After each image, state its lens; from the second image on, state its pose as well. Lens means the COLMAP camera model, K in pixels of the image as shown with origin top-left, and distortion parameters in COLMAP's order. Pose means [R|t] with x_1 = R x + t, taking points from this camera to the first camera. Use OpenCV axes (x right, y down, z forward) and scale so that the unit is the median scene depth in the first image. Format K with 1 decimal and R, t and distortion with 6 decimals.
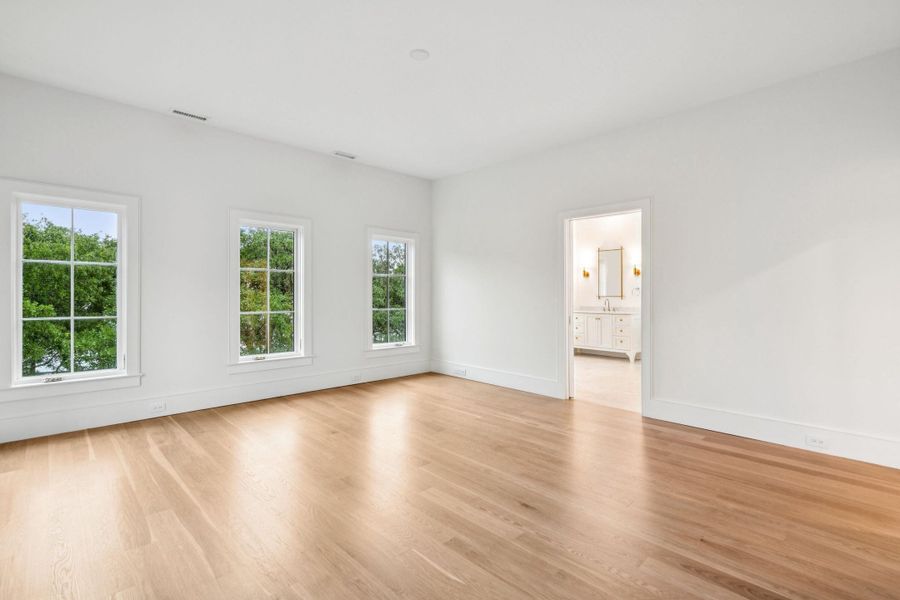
lens RADIAL K [[410.1, 0, 447.7], [0, 410.1, 300.1], [0, 0, 1]] dist [-0.001499, 0.000576]
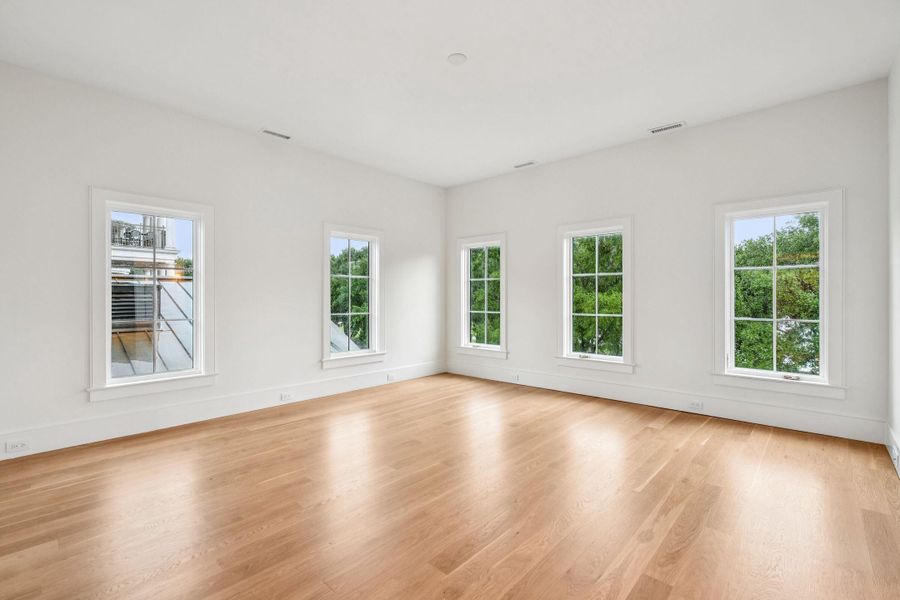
lens RADIAL K [[409.2, 0, 450.0], [0, 409.2, 296.7], [0, 0, 1]] dist [0.000965, 0.000650]
pose [[0.078863, -0.004818, -0.996874, 0.536427], [-0.010945, 0.999924, -0.005699, -0.004718], [0.996825, 0.011360, 0.078804, 0.521824]]
